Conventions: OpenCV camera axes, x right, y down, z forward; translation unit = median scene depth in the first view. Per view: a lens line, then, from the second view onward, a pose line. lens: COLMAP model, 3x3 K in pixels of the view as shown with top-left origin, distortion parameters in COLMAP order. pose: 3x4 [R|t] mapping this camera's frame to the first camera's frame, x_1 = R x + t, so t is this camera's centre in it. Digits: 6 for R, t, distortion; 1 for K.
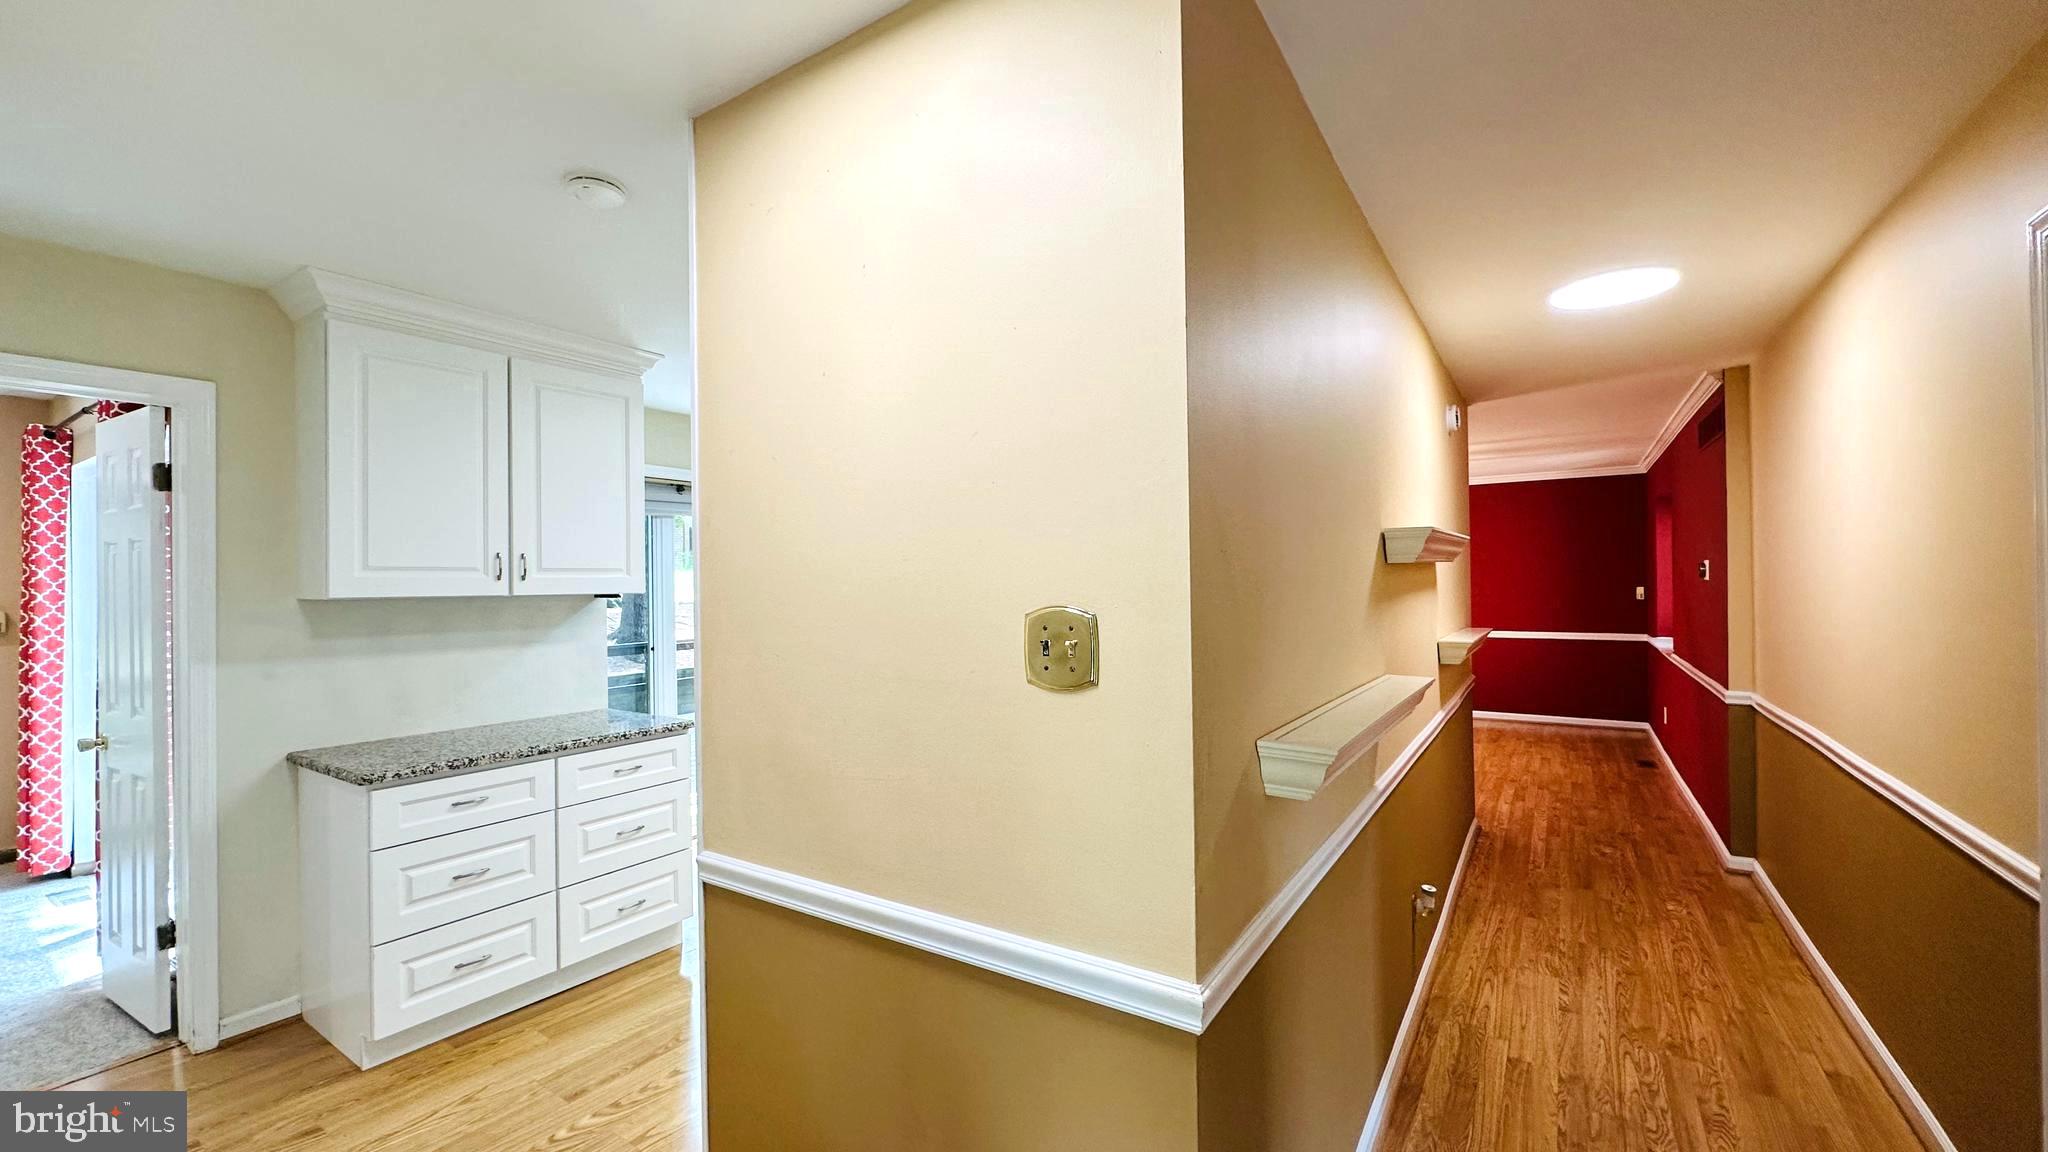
lens RADIAL K [[817.6, 0, 1022.7], [0, 817.6, 580.6], [0, 0, 1]] dist [-0.000639, -0.000038]
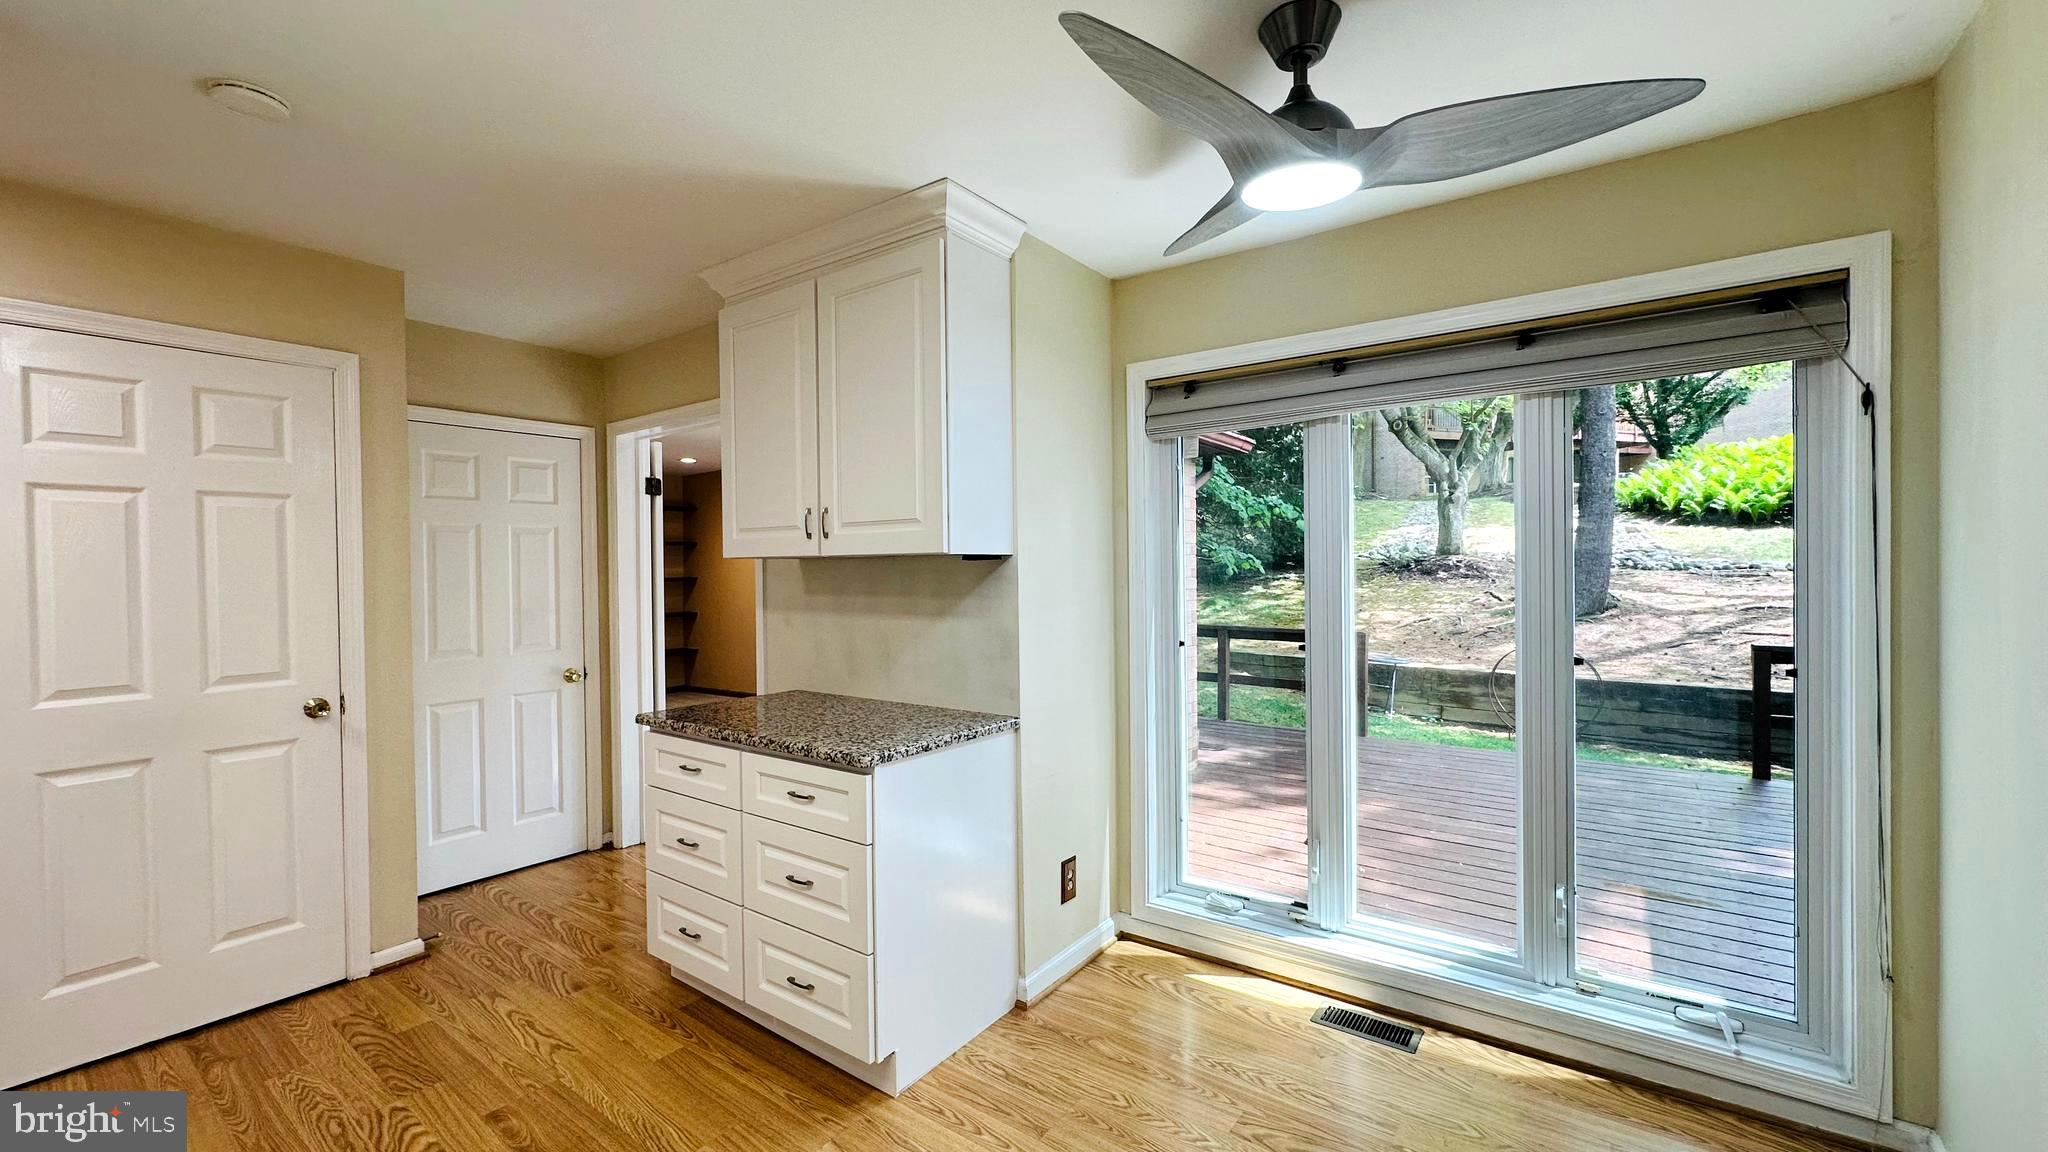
lens RADIAL K [[817.6, 0, 1024.3], [0, 817.6, 574.4], [0, 0, 1]] dist [-0.000639, -0.000038]
pose [[-0.050334, 0.022982, -0.998468, 0.231072], [0.014929, 0.999641, 0.022256, 0.021831], [0.998621, -0.013785, -0.050659, 1.262131]]
